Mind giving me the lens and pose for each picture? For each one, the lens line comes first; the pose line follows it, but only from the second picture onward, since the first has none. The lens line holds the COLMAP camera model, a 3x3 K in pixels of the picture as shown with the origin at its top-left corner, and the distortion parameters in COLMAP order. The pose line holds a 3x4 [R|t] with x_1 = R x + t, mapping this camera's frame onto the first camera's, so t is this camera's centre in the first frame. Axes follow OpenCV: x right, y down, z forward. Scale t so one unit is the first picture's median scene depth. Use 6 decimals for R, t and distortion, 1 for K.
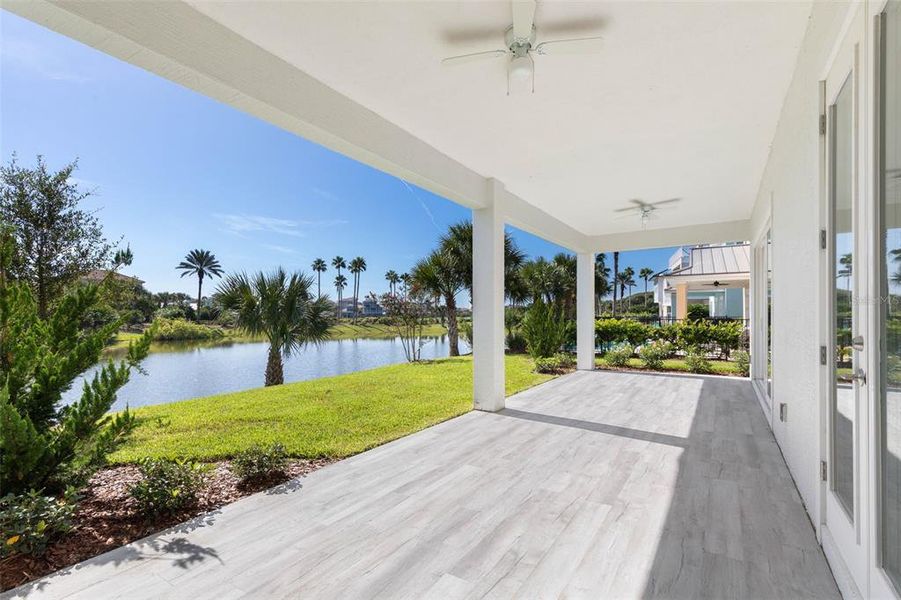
lens RADIAL K [[413.7, 0, 451.8], [0, 413.7, 315.0], [0, 0, 1]] dist [0.011292, -0.000222]
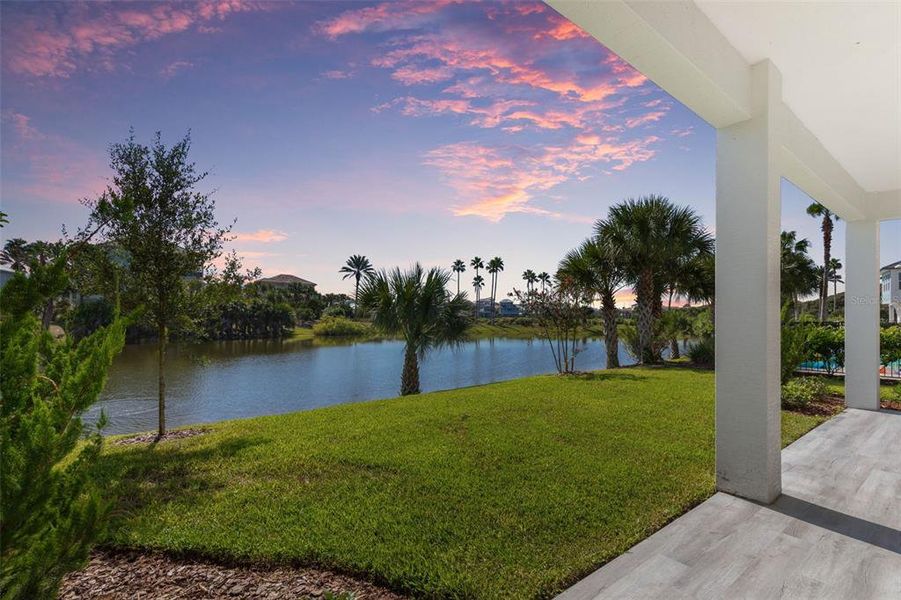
lens RADIAL K [[413.7, 0, 451.8], [0, 413.7, 315.0], [0, 0, 1]] dist [0.011292, -0.000222]
pose [[0.947512, 0.012454, -0.319477, -0.037845], [-0.012747, 0.999918, 0.001172, -0.000150], [0.319465, 0.002962, 0.947593, 0.128146]]
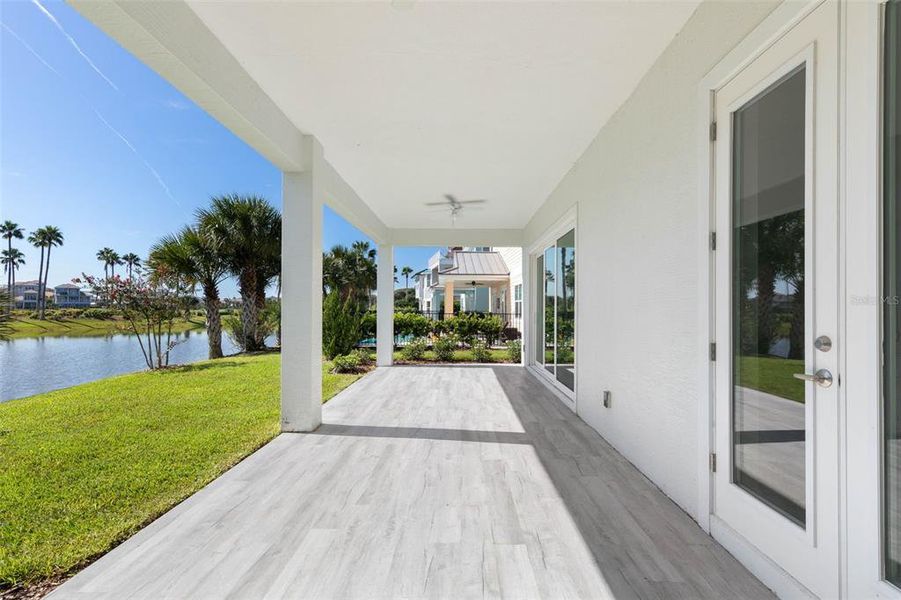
lens RADIAL K [[406.9, 0, 456.2], [0, 406.9, 304.1], [0, 0, 1]] dist [0.004923, 0.000346]
pose [[0.843950, 0.014616, 0.536222, -0.028799], [-0.009259, 0.999877, -0.012681, -0.000492], [-0.536342, 0.005738, 0.843982, 0.067550]]
